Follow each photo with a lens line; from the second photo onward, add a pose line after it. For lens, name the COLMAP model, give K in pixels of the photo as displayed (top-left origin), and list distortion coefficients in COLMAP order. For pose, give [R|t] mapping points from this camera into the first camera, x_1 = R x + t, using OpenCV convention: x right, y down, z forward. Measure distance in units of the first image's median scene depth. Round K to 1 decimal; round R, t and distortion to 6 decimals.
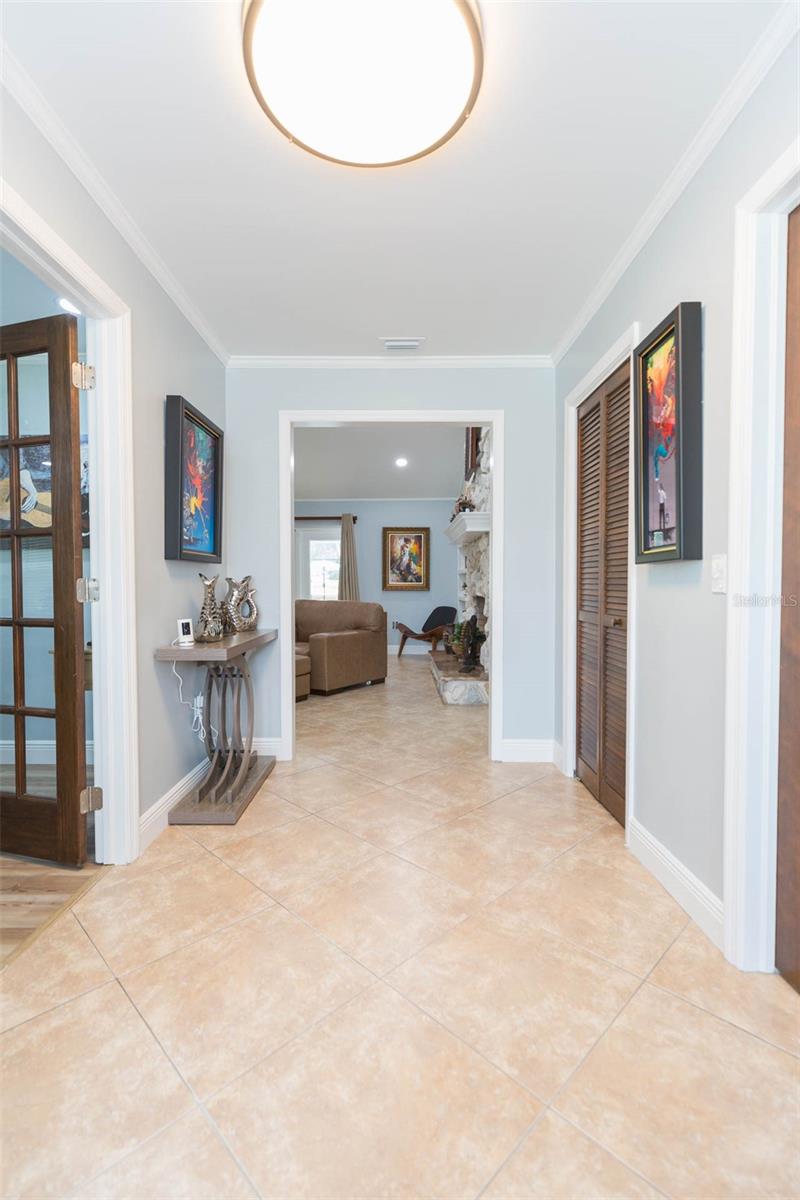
lens RADIAL K [[548.8, 0, 398.7], [0, 548.8, 595.0], [0, 0, 1]] dist [-0.001268, 0.002144]
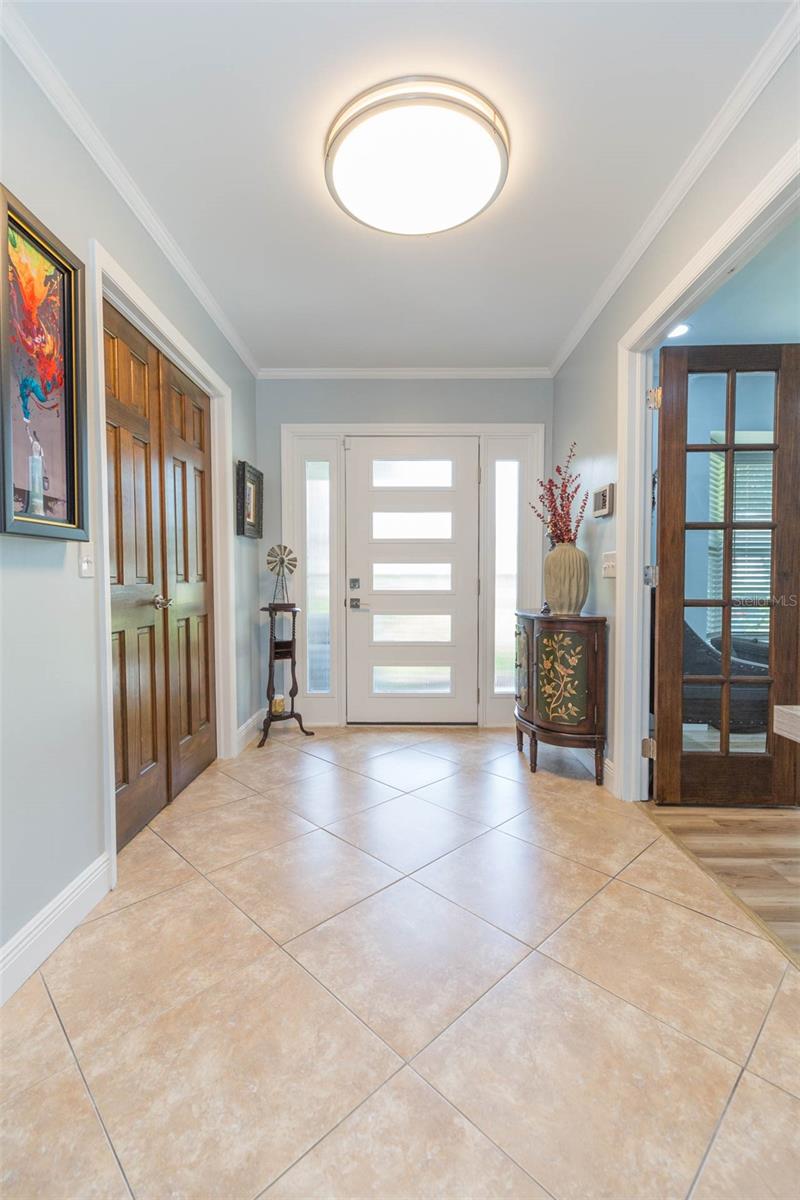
lens RADIAL K [[548.8, 0, 400.9], [0, 548.8, 595.9], [0, 0, 1]] dist [-0.001268, 0.002144]
pose [[-0.999958, 0.003550, 0.008474, -0.025574], [0.003961, 0.998794, 0.048939, -0.015390], [-0.008290, 0.048971, -0.998766, 1.769112]]
